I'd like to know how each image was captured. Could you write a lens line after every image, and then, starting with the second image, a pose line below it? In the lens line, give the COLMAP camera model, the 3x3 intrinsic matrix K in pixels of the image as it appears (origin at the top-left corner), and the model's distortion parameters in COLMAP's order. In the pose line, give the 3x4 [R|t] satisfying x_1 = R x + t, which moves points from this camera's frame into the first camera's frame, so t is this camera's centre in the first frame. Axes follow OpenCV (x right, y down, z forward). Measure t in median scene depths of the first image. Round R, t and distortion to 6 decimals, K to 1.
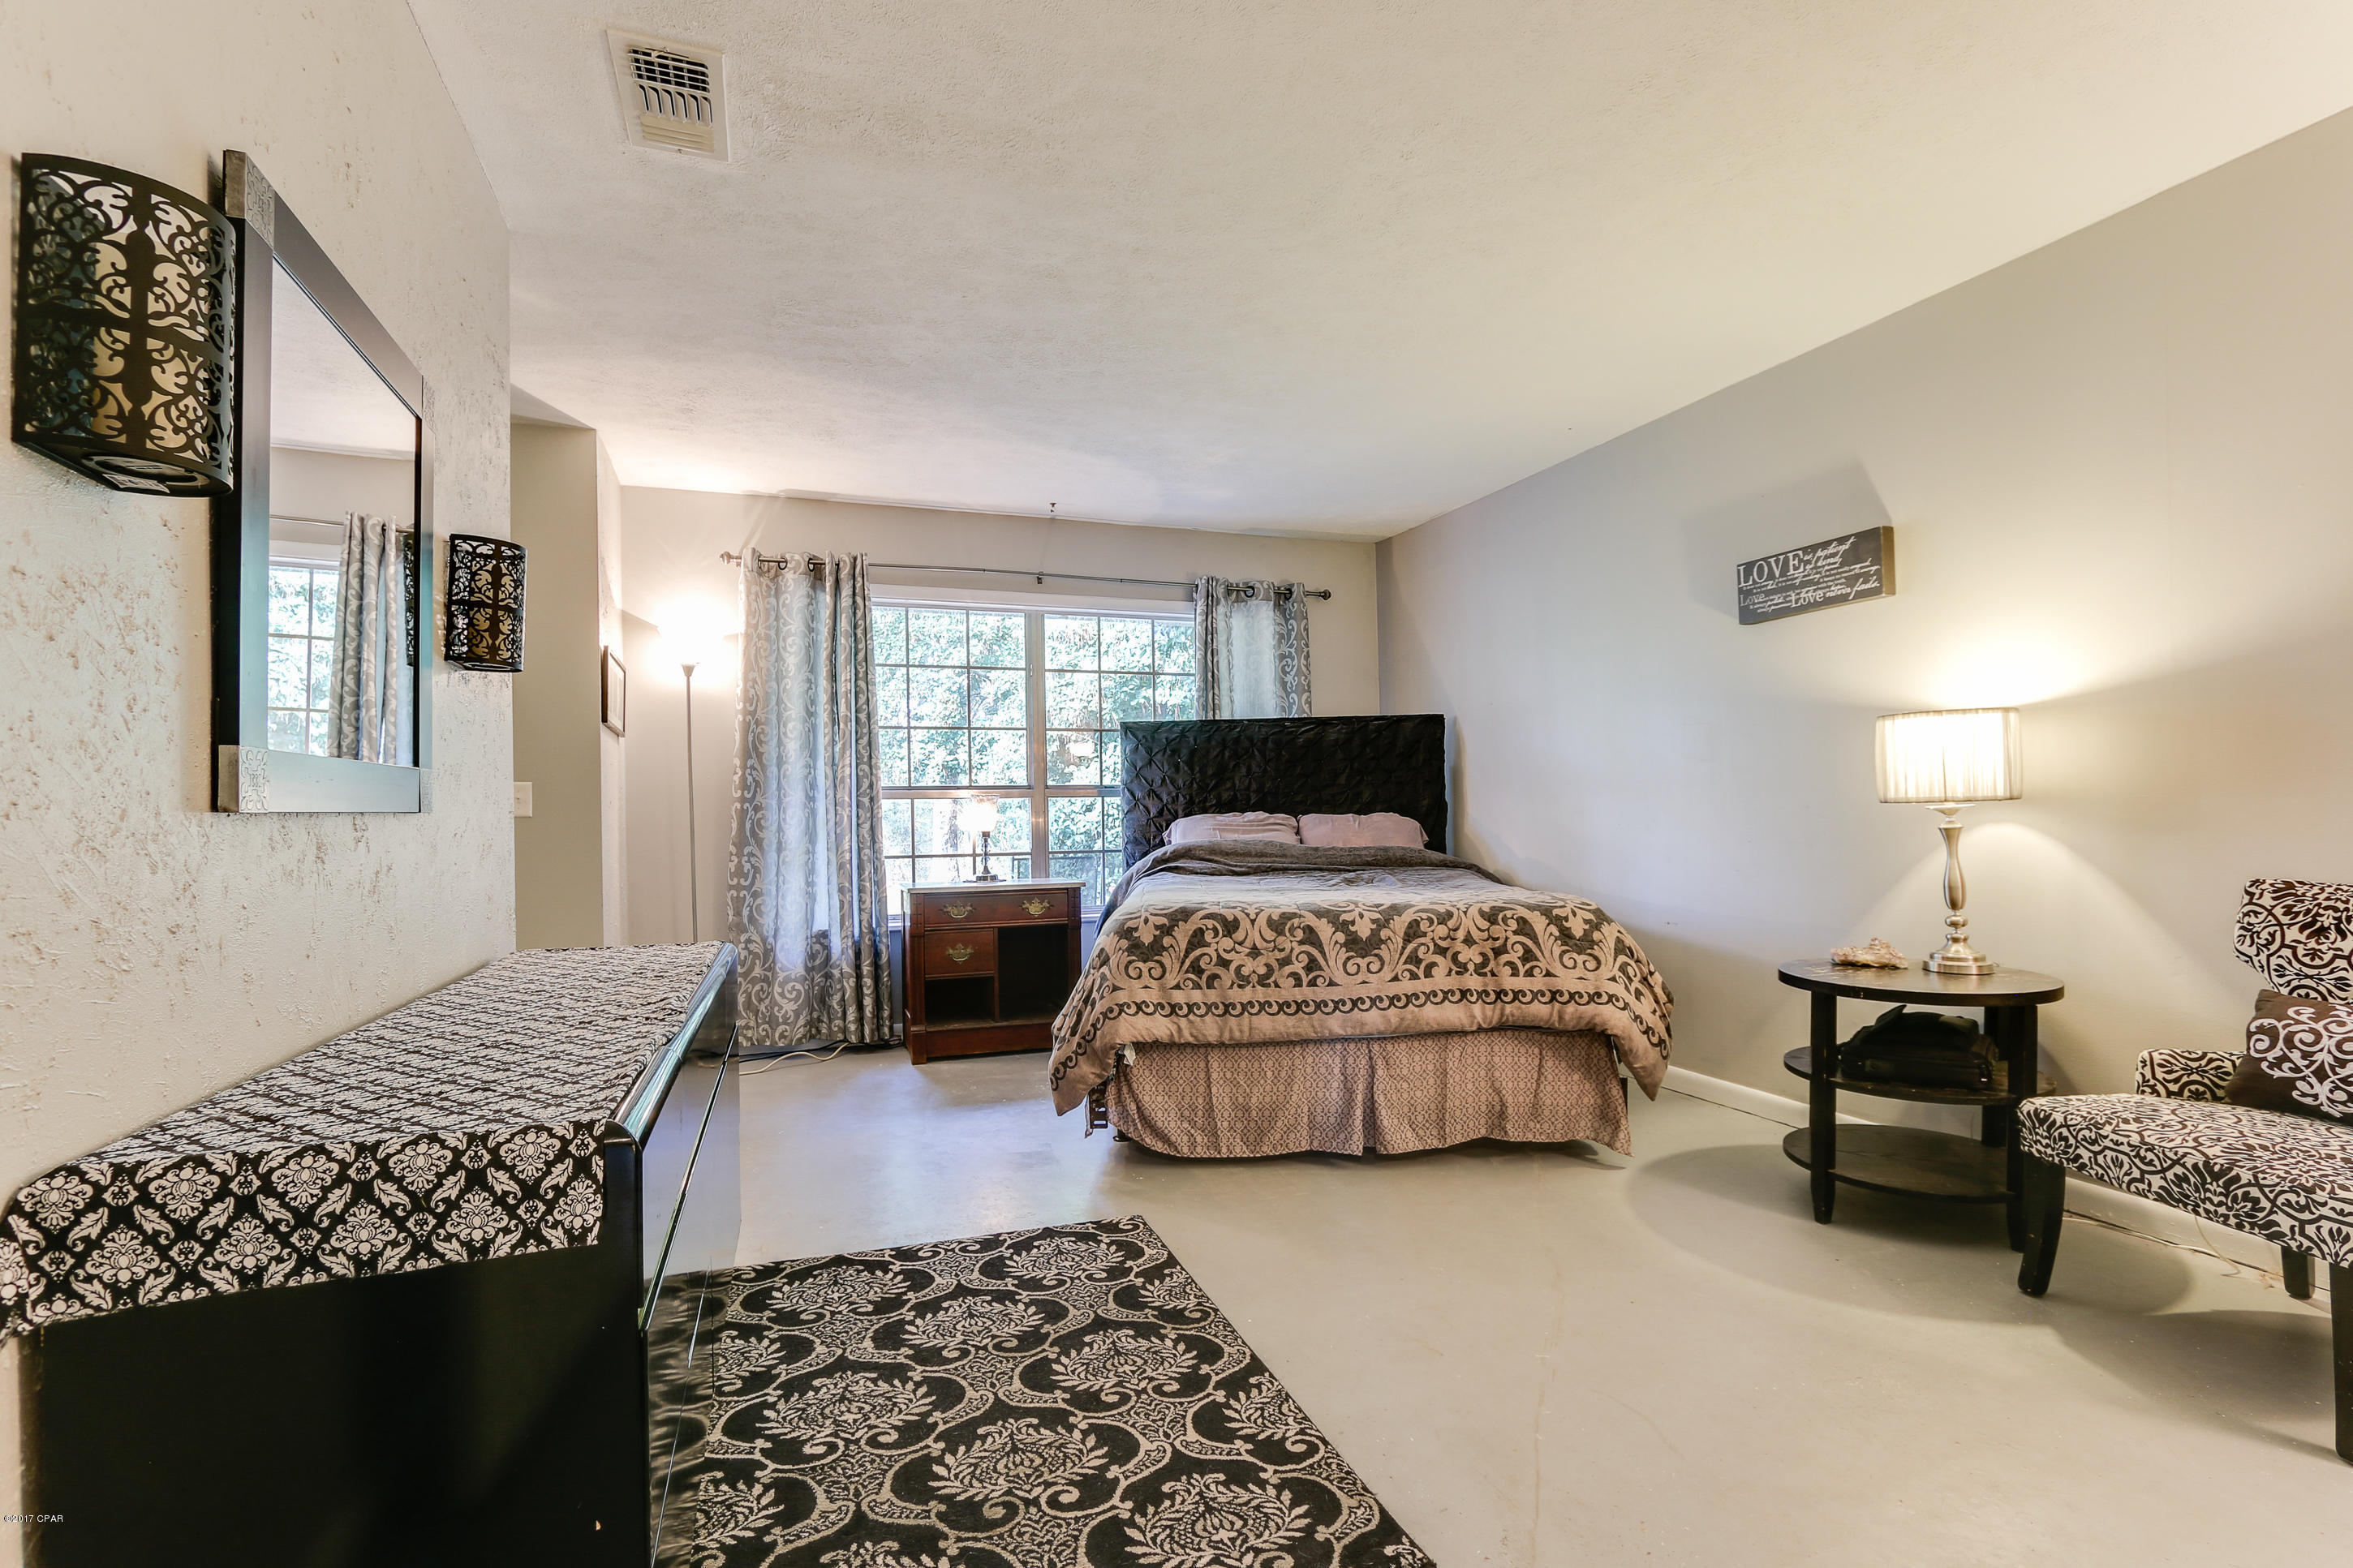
lens RADIAL K [[1090.0, 0, 1171.9], [0, 1090.0, 803.4], [0, 0, 1]] dist [-0.020947, 0.003261]
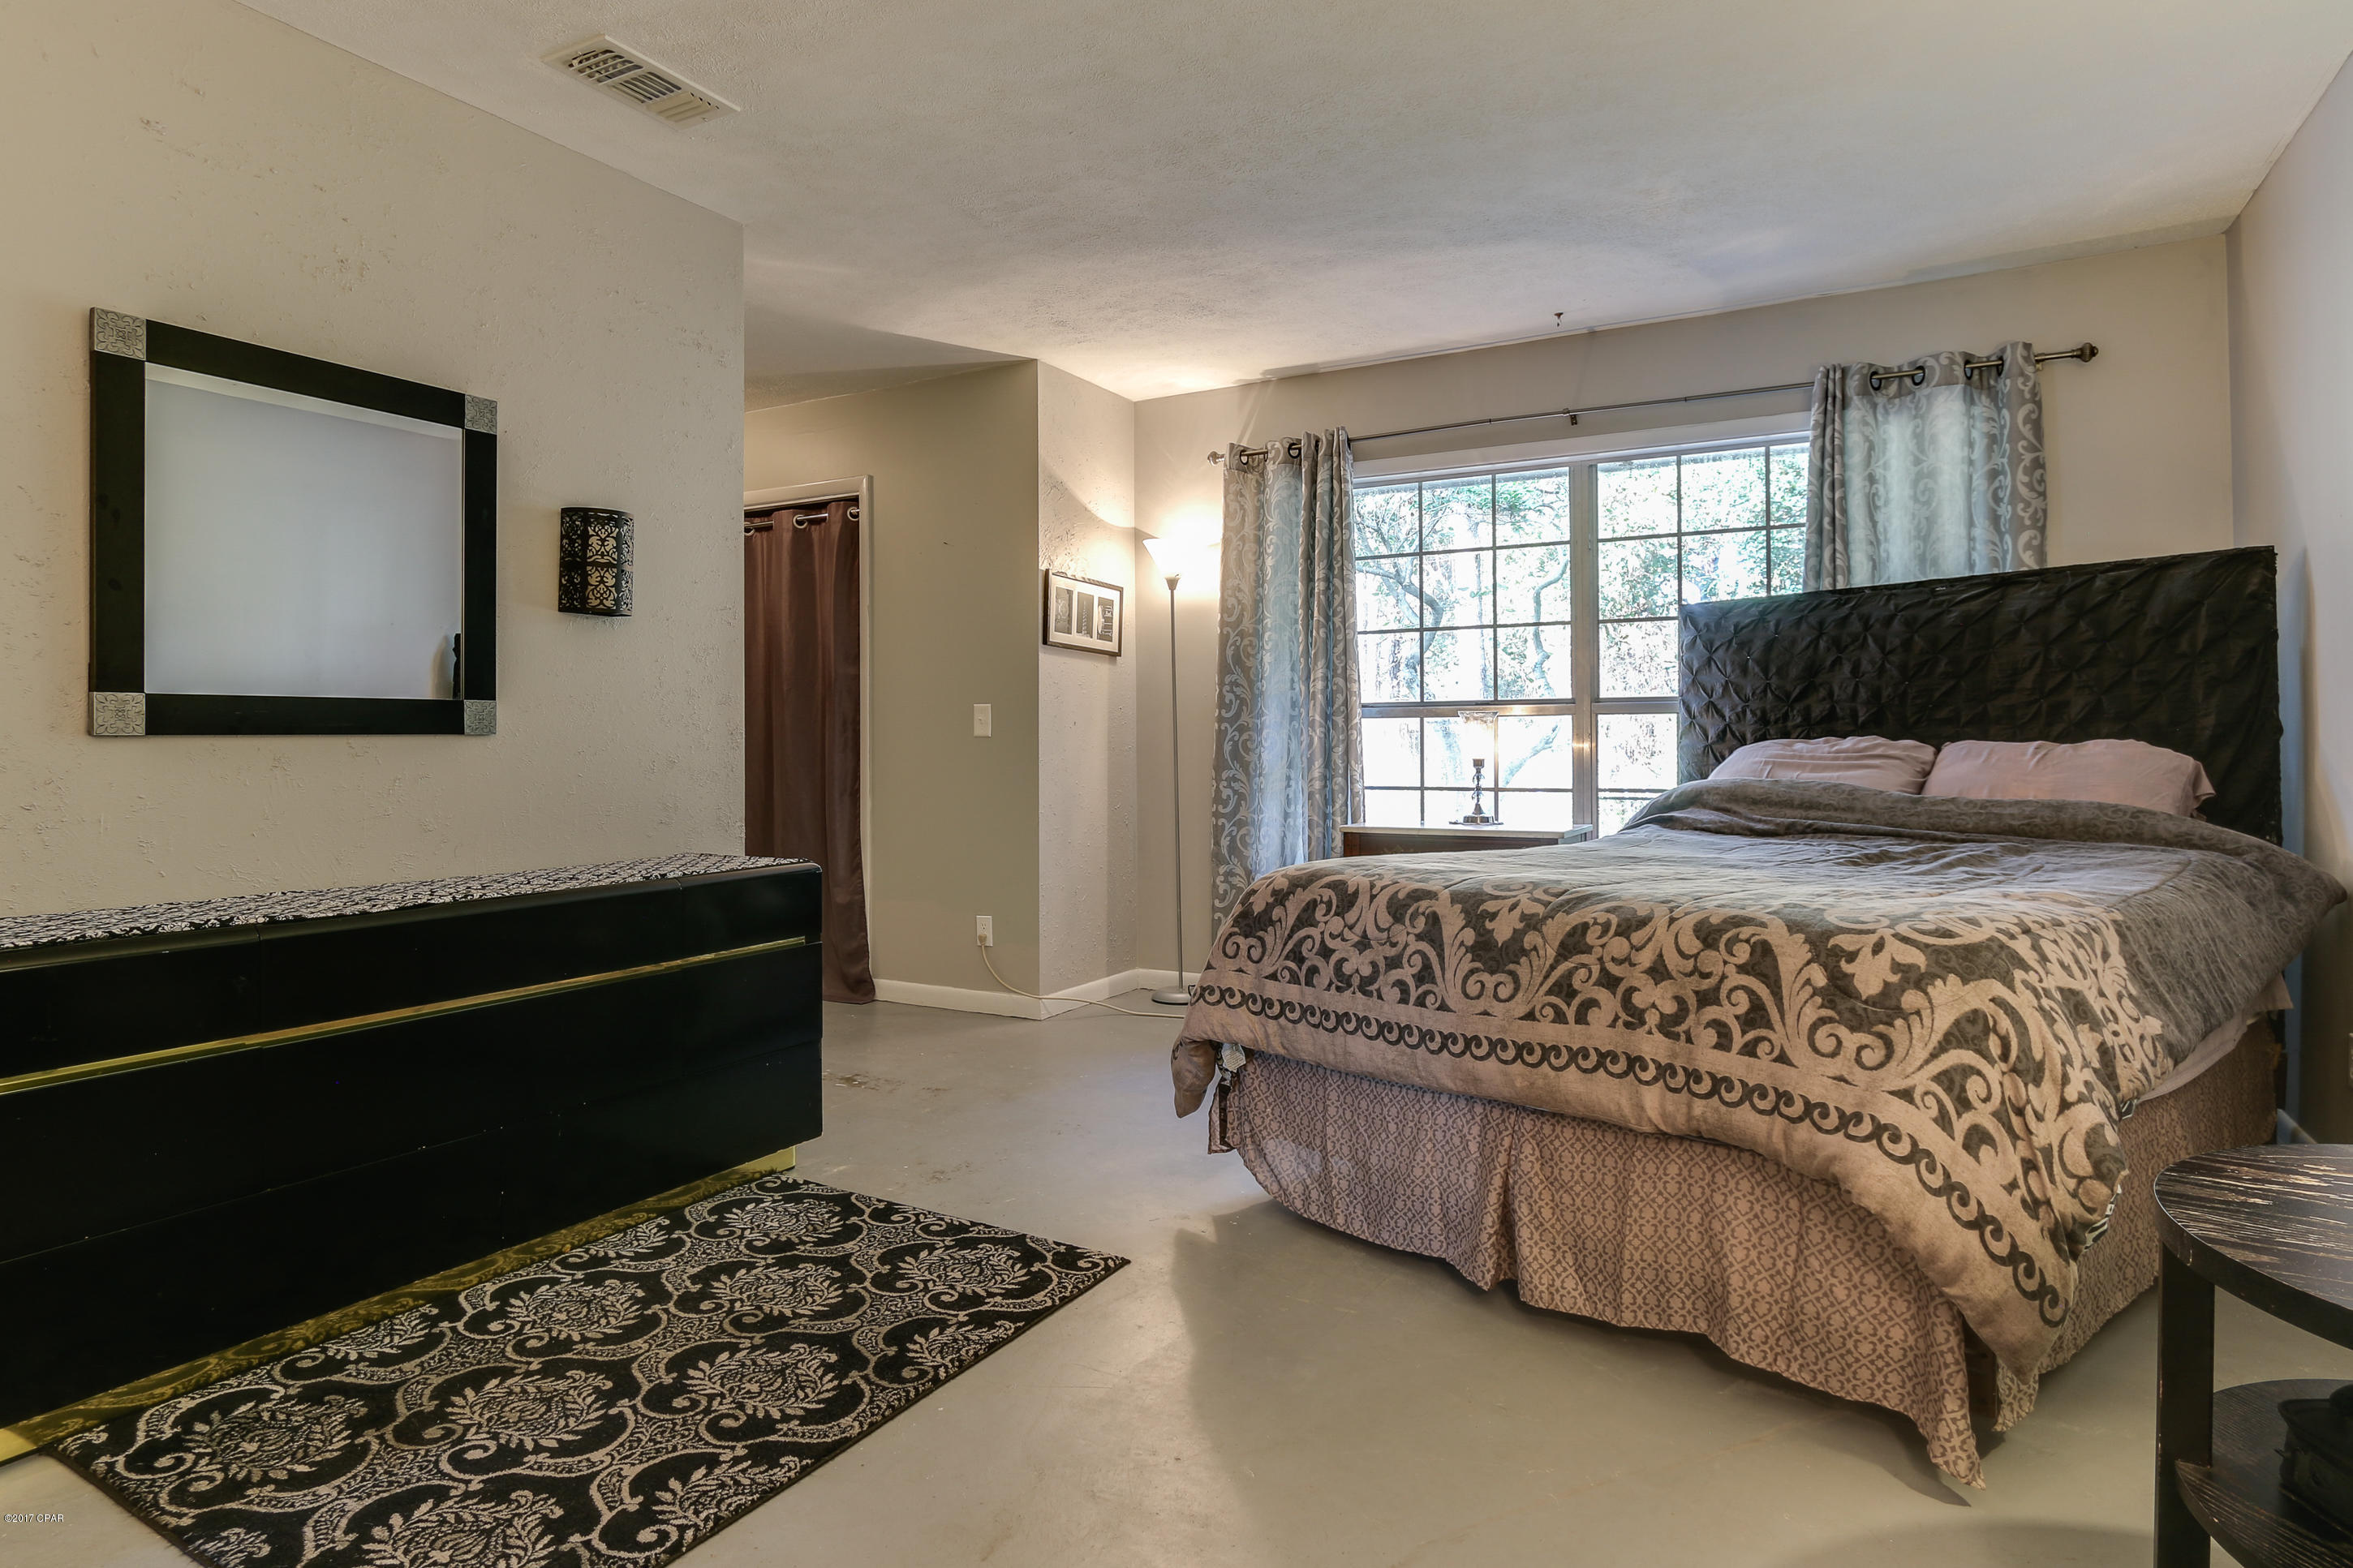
lens RADIAL K [[1290.7, 0, 1177.5], [0, 1290.7, 725.9], [0, 0, 1]] dist [-0.017026, 0.004282]
pose [[0.656035, 0.001342, -0.754729, 0.607337], [0.002201, 0.999991, 0.003692, -0.002775], [0.754727, -0.004083, 0.656026, 0.379891]]
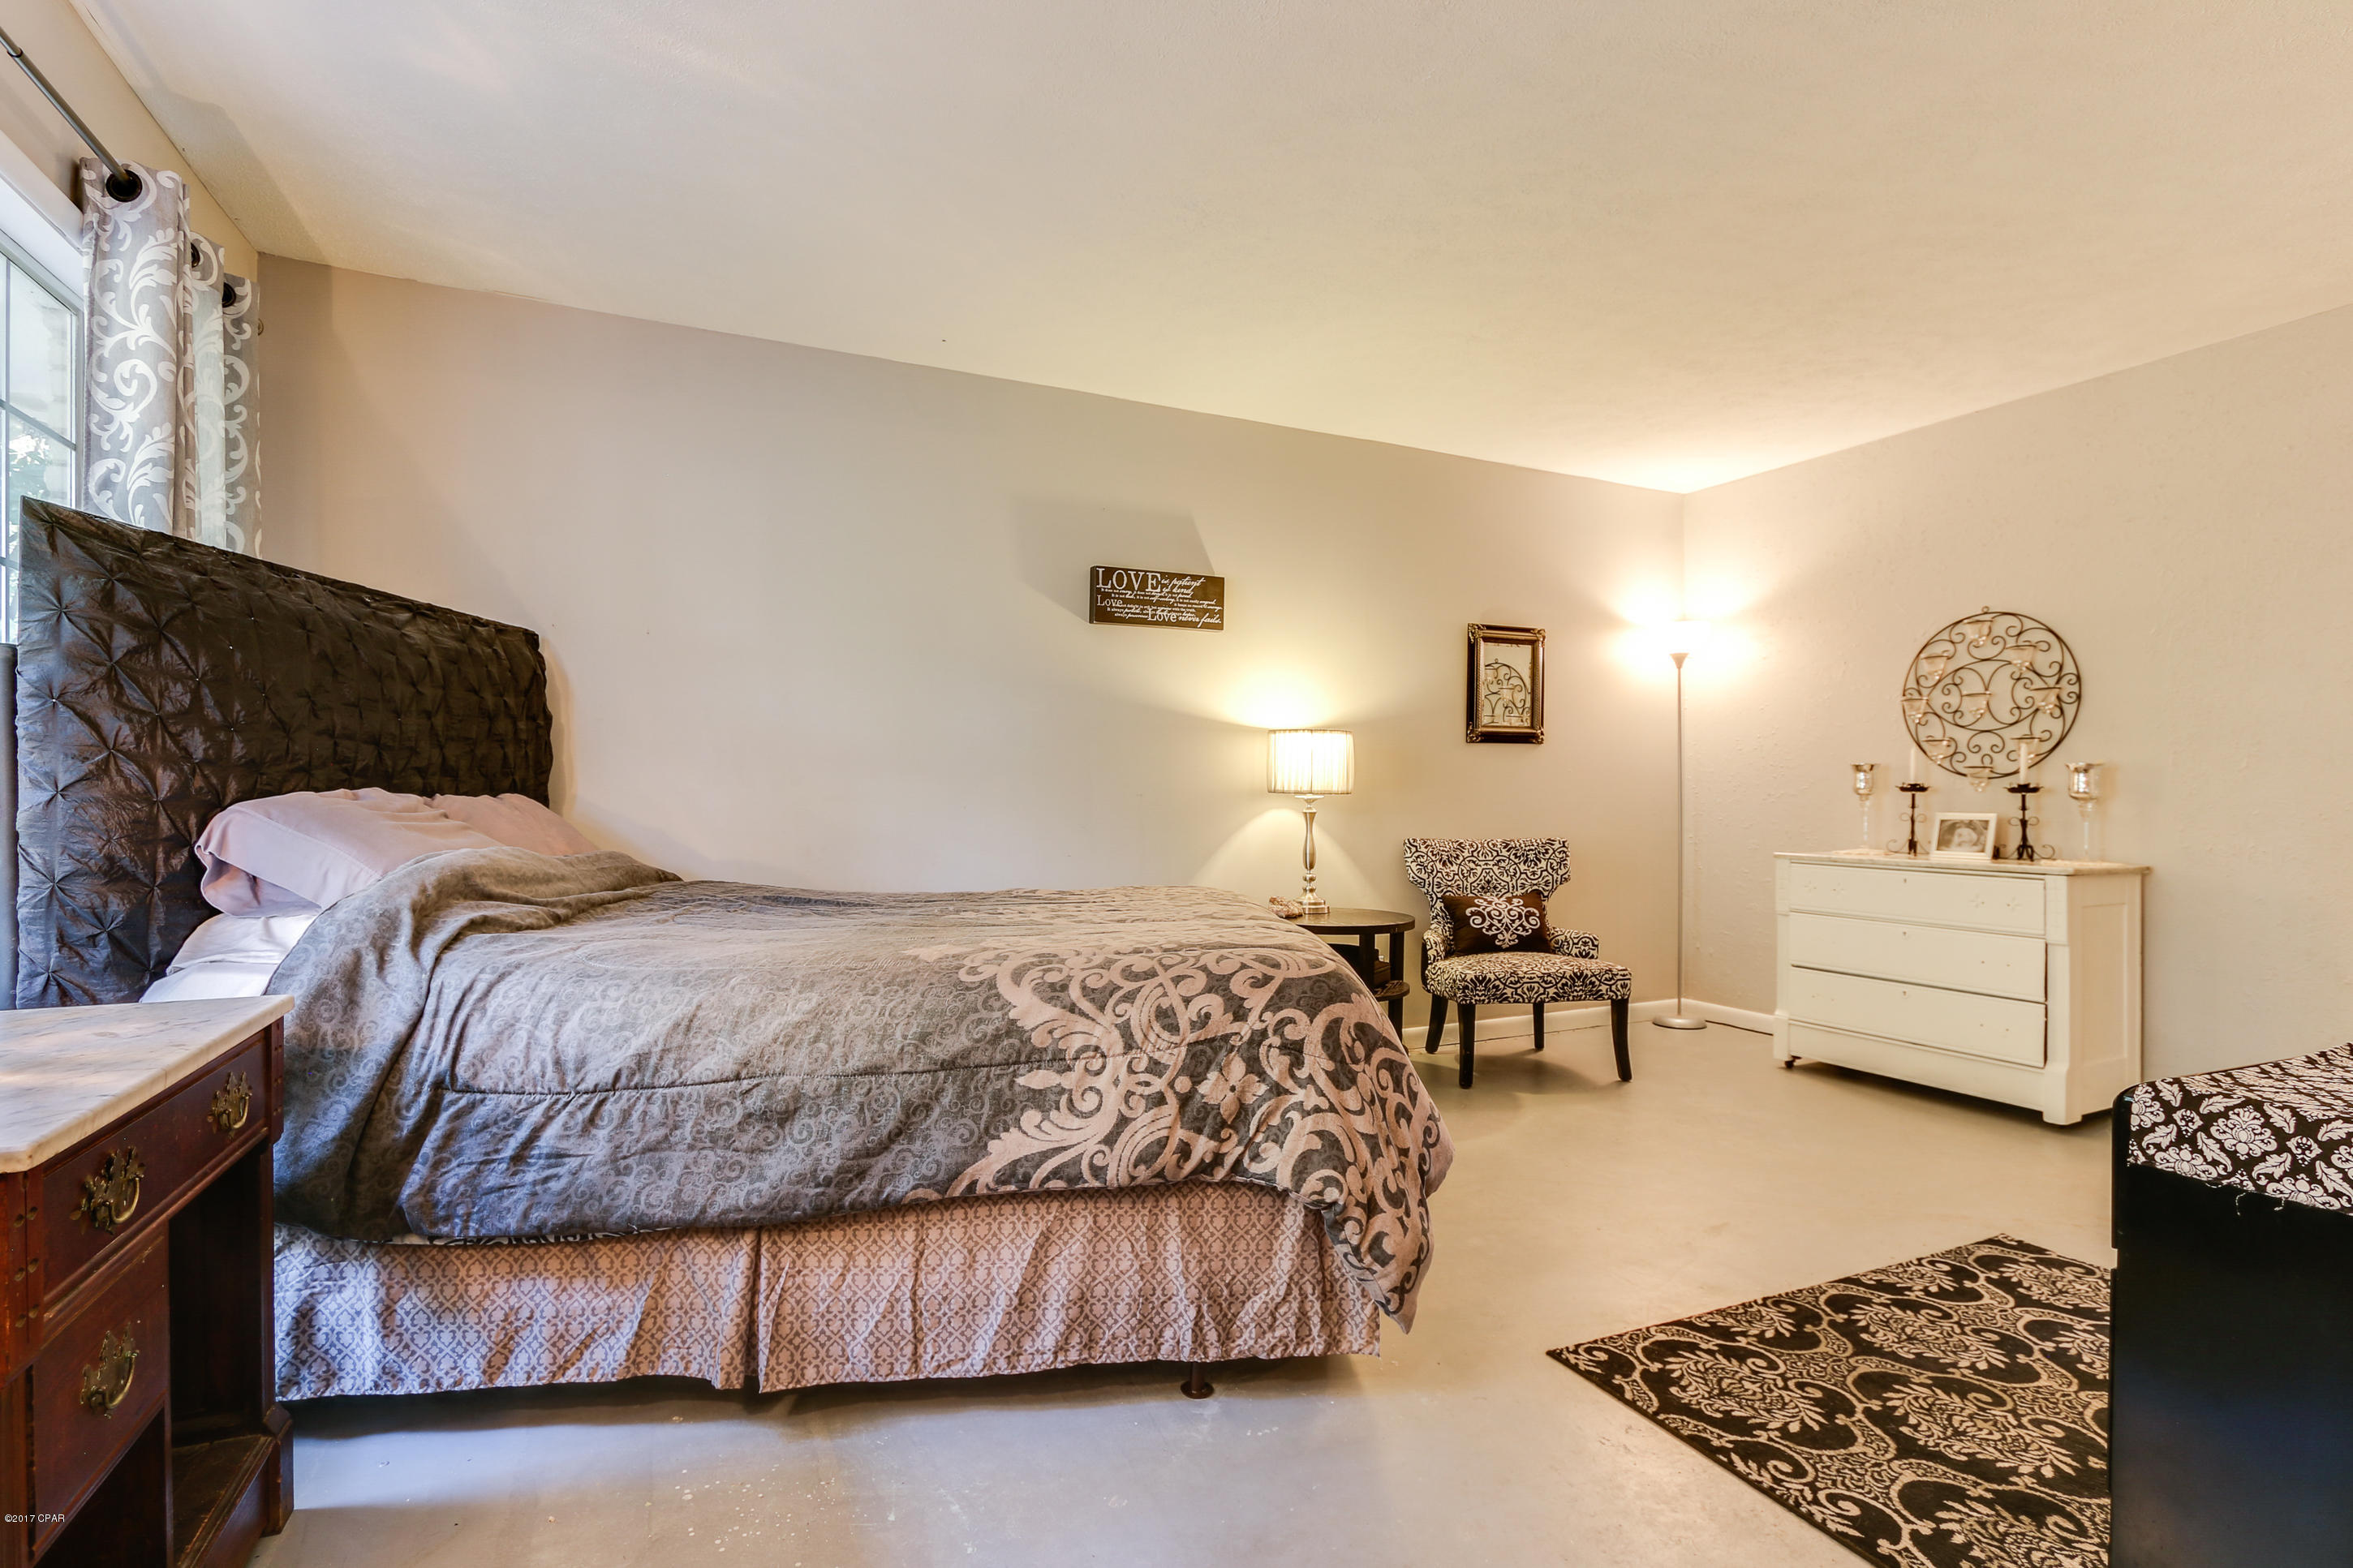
lens RADIAL K [[1140.6, 0, 1174.1], [0, 1140.6, 795.6], [0, 0, 1]] dist [-0.016902, 0.000817]
pose [[-0.092624, 0.009789, 0.995653, -0.677850], [-0.011672, 0.999872, -0.010917, 0.017499], [-0.995633, -0.012633, -0.092497, 1.175808]]
